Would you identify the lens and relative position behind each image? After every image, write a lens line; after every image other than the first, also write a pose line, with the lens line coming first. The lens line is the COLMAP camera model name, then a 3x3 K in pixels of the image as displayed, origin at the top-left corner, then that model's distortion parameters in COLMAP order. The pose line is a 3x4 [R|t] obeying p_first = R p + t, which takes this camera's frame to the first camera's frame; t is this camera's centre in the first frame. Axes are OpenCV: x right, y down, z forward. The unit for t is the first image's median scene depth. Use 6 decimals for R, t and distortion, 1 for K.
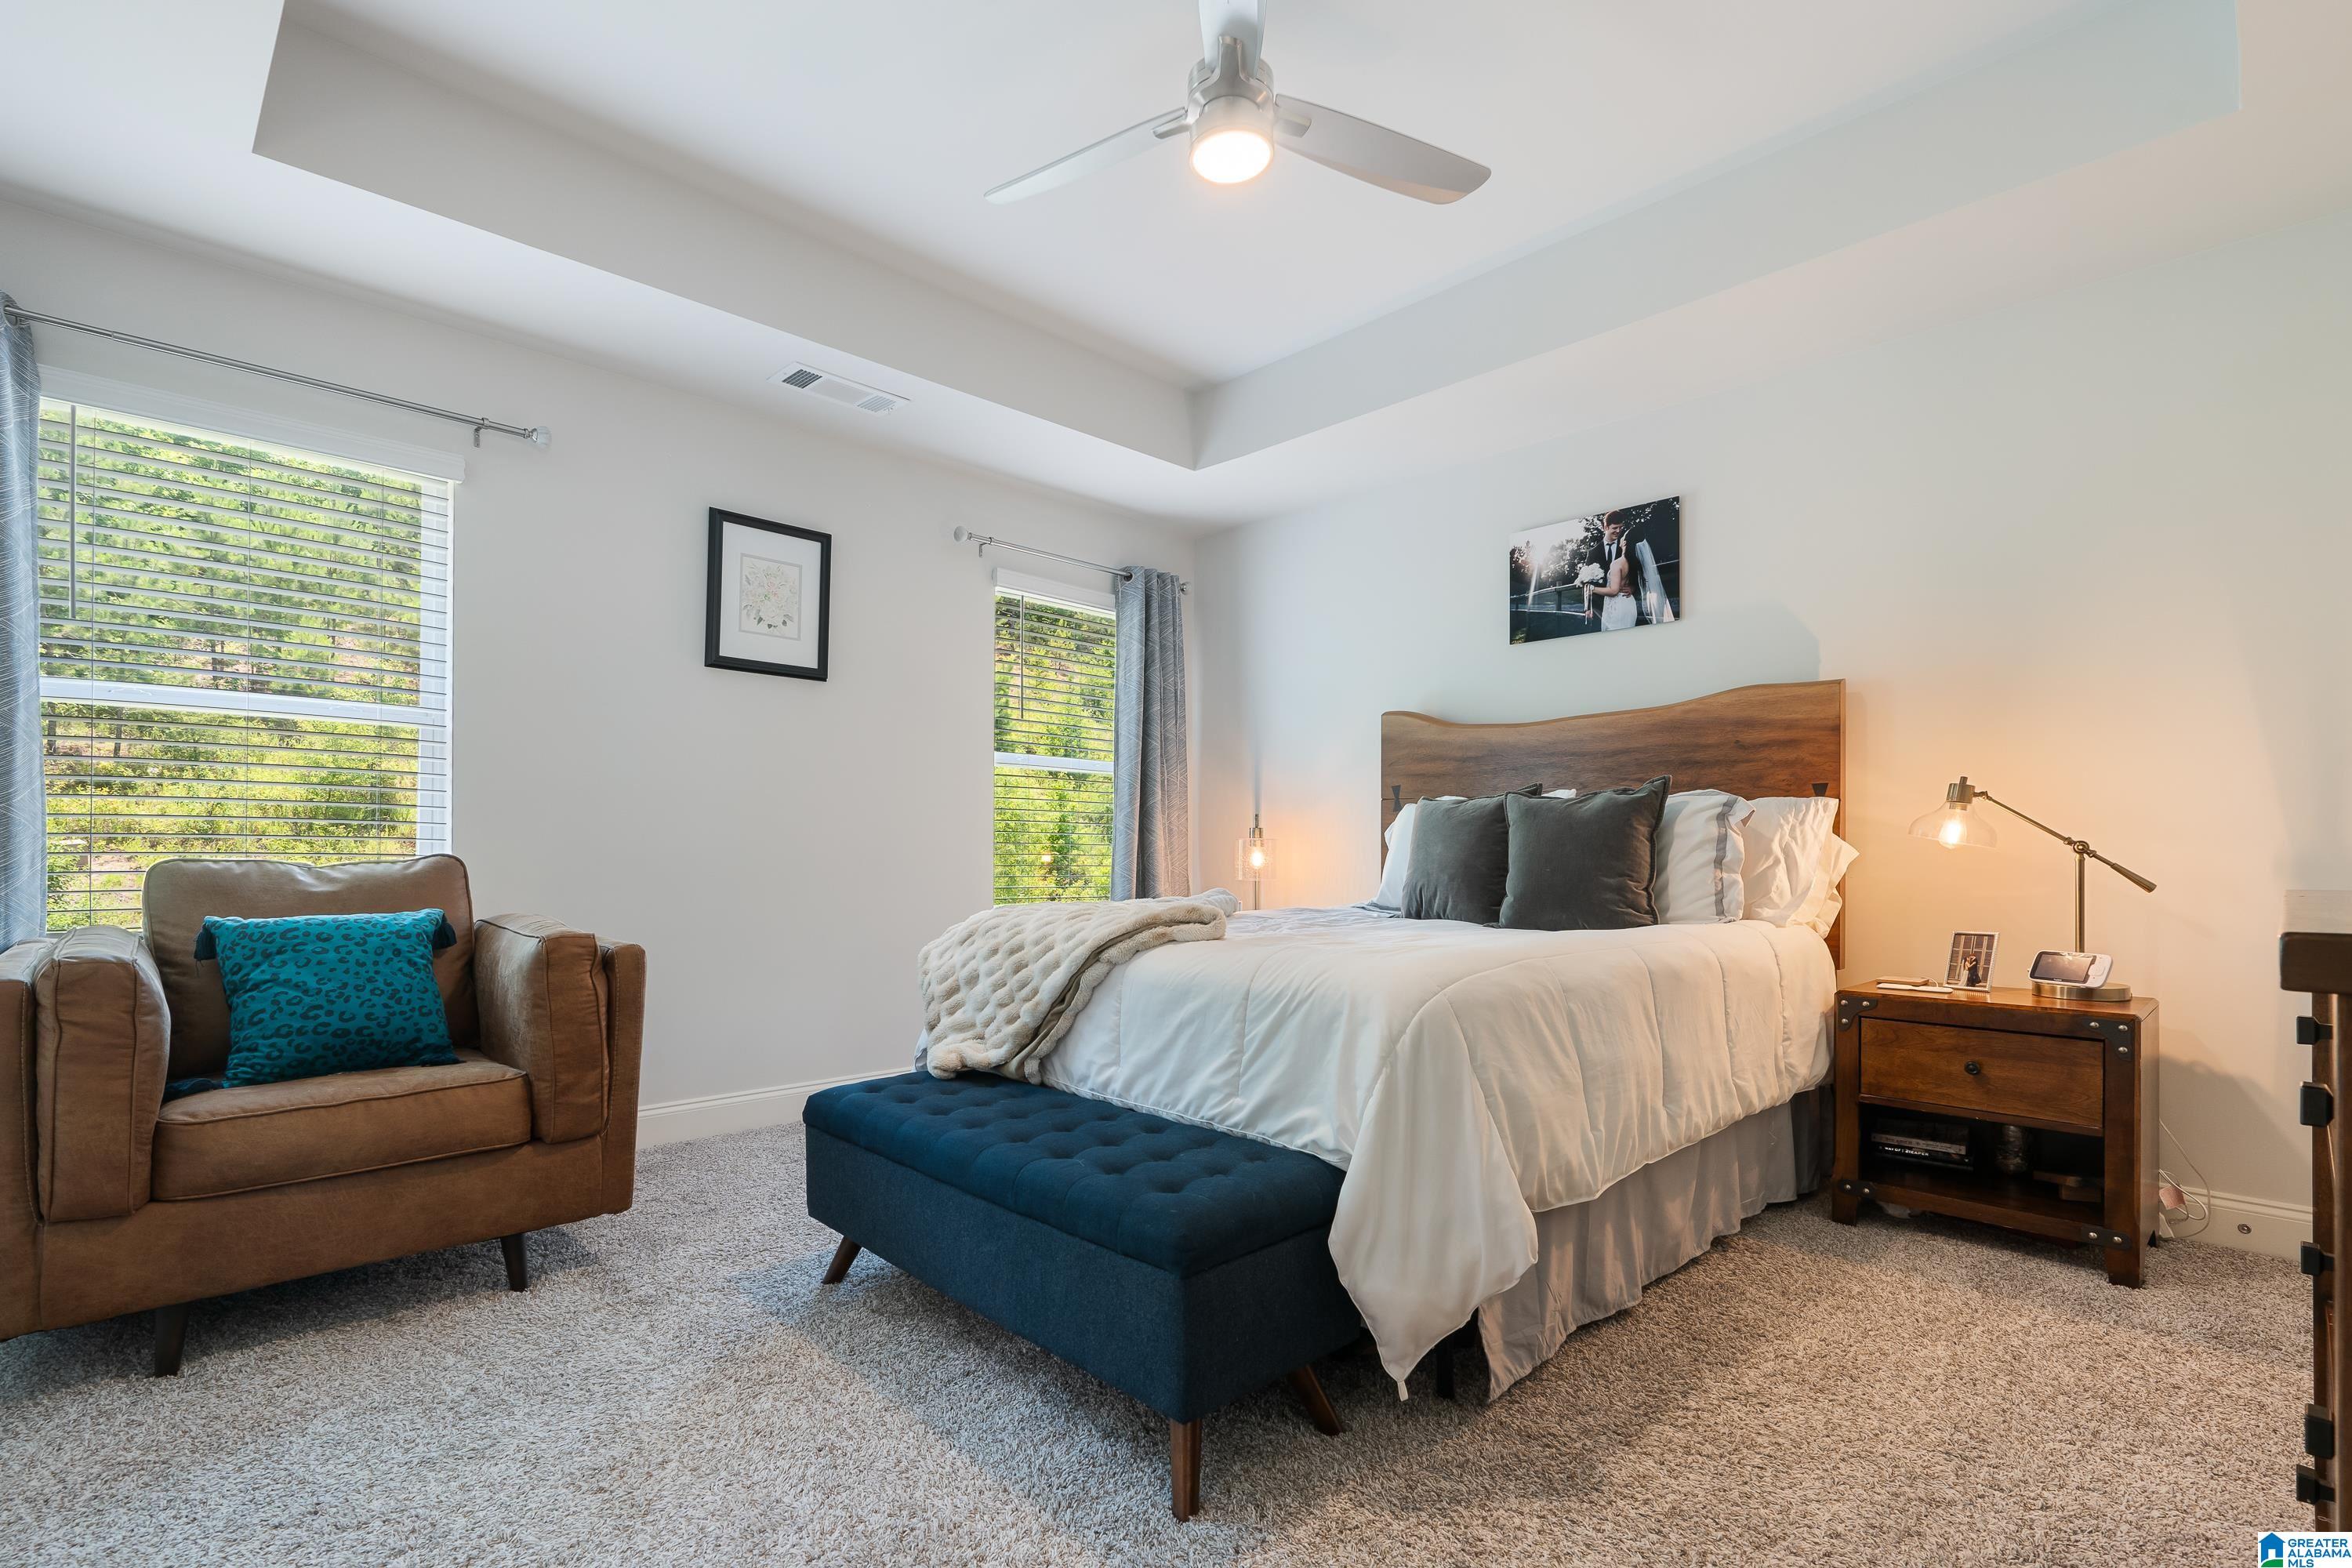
lens RADIAL K [[1071.8, 0, 1215.1], [0, 1071.8, 852.7], [0, 0, 1]] dist [-0.007217, 0.002466]
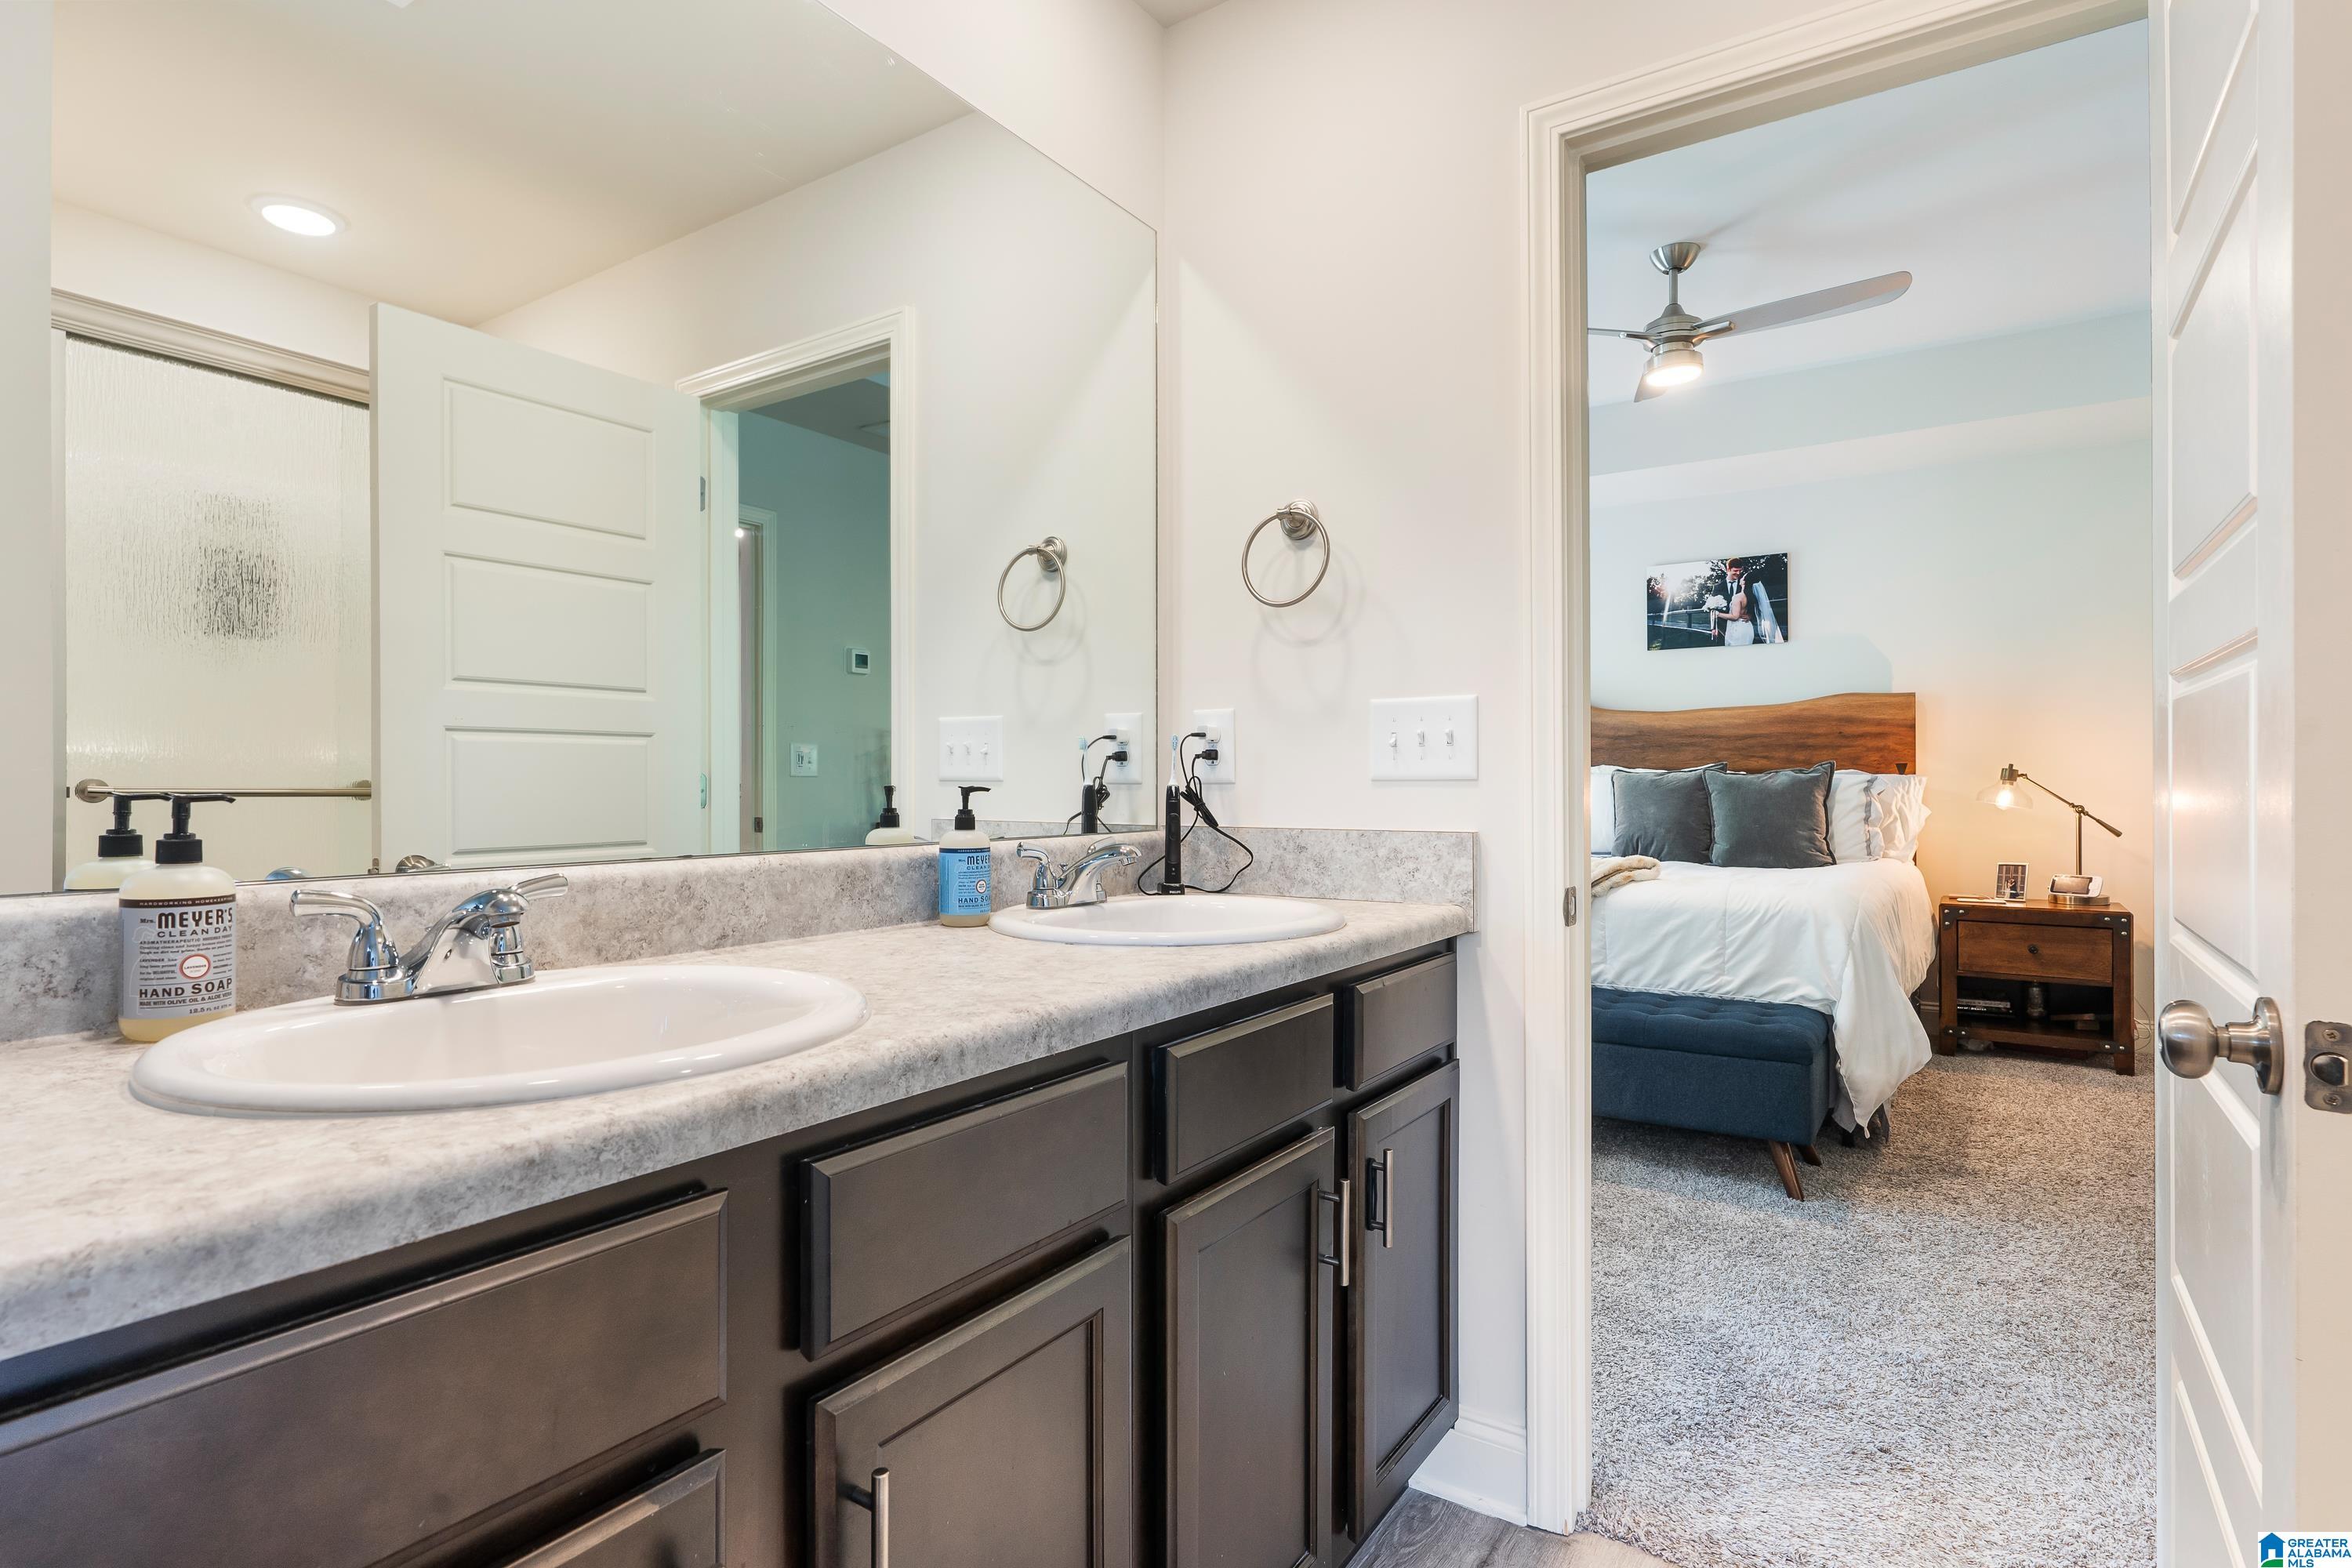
lens RADIAL K [[1173.3, 0, 1173.5], [0, 1173.3, 781.3], [0, 0, 1]] dist [-0.001306, 0.000075]
pose [[0.977708, -0.004709, 0.209918, -0.809869], [0.004602, 0.999989, 0.000995, -0.050455], [-0.209920, -0.000007, 0.977719, -0.392013]]
